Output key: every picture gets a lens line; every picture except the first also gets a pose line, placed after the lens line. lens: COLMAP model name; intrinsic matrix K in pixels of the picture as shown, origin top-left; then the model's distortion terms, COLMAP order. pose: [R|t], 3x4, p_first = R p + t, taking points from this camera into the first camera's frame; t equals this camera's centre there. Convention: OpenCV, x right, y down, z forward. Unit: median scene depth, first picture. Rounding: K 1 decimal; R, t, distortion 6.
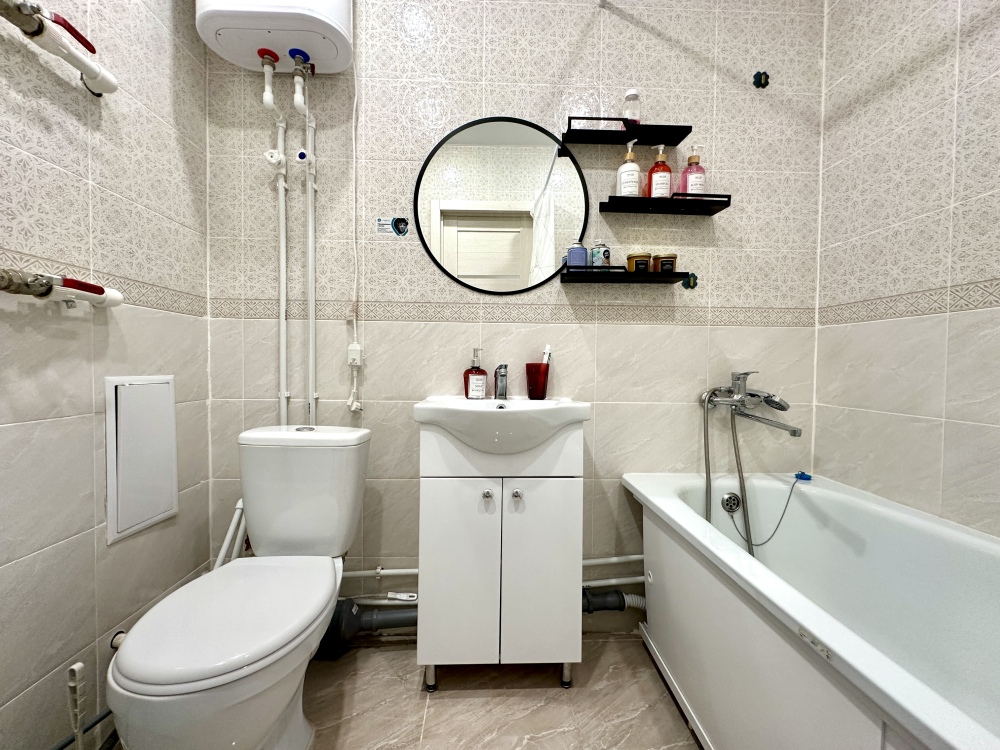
lens RADIAL K [[401.5, 0, 499.9], [0, 401.5, 375.9], [0, 0, 1]] dist [-0.001334, 0.000131]
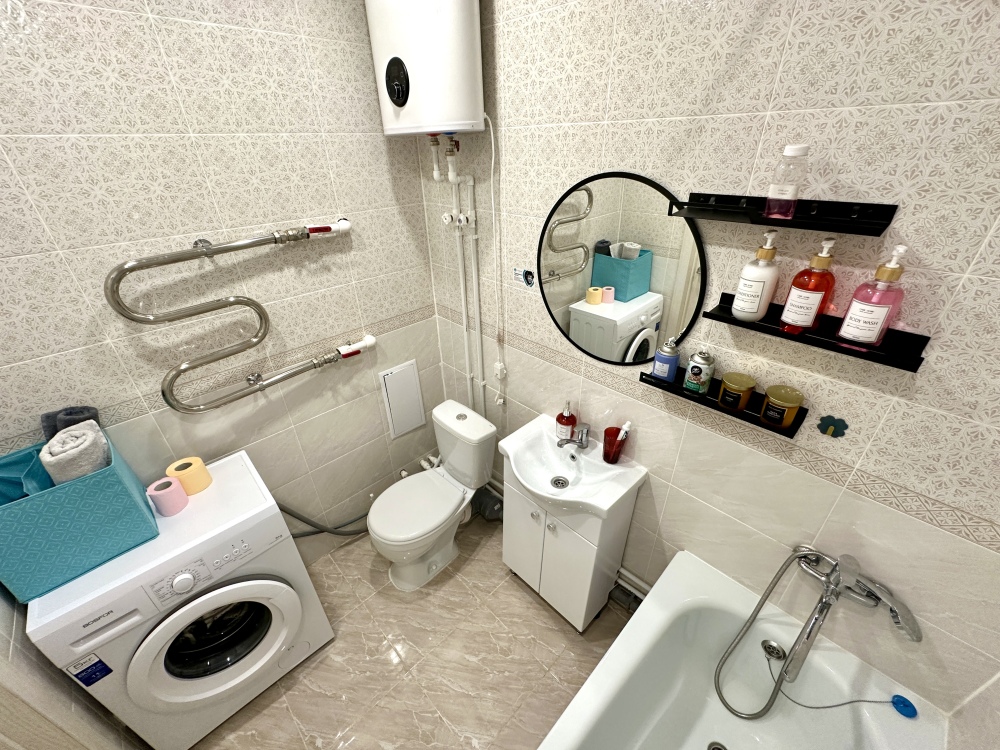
lens RADIAL K [[401.5, 0, 499.9], [0, 401.5, 375.9], [0, 0, 1]] dist [-0.001334, 0.000131]
pose [[0.669186, 0.351853, -0.654515, 0.526617], [0.011600, 0.875742, 0.482640, -0.675878], [0.743004, -0.330569, 0.581953, 0.200340]]
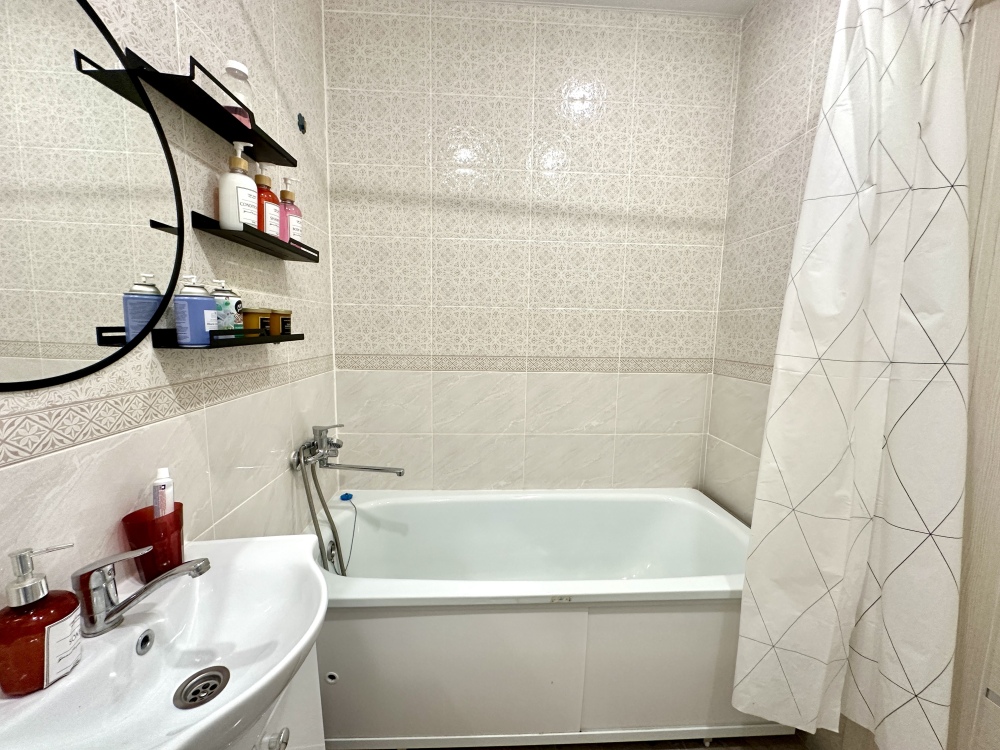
lens RADIAL K [[401.5, 0, 499.9], [0, 401.5, 375.9], [0, 0, 1]] dist [-0.001334, 0.000131]
pose [[-0.012579, -0.132162, 0.991148, -0.398060], [0.011554, 0.991141, 0.132308, -0.264329], [-0.999854, 0.013116, -0.010941, 0.552617]]
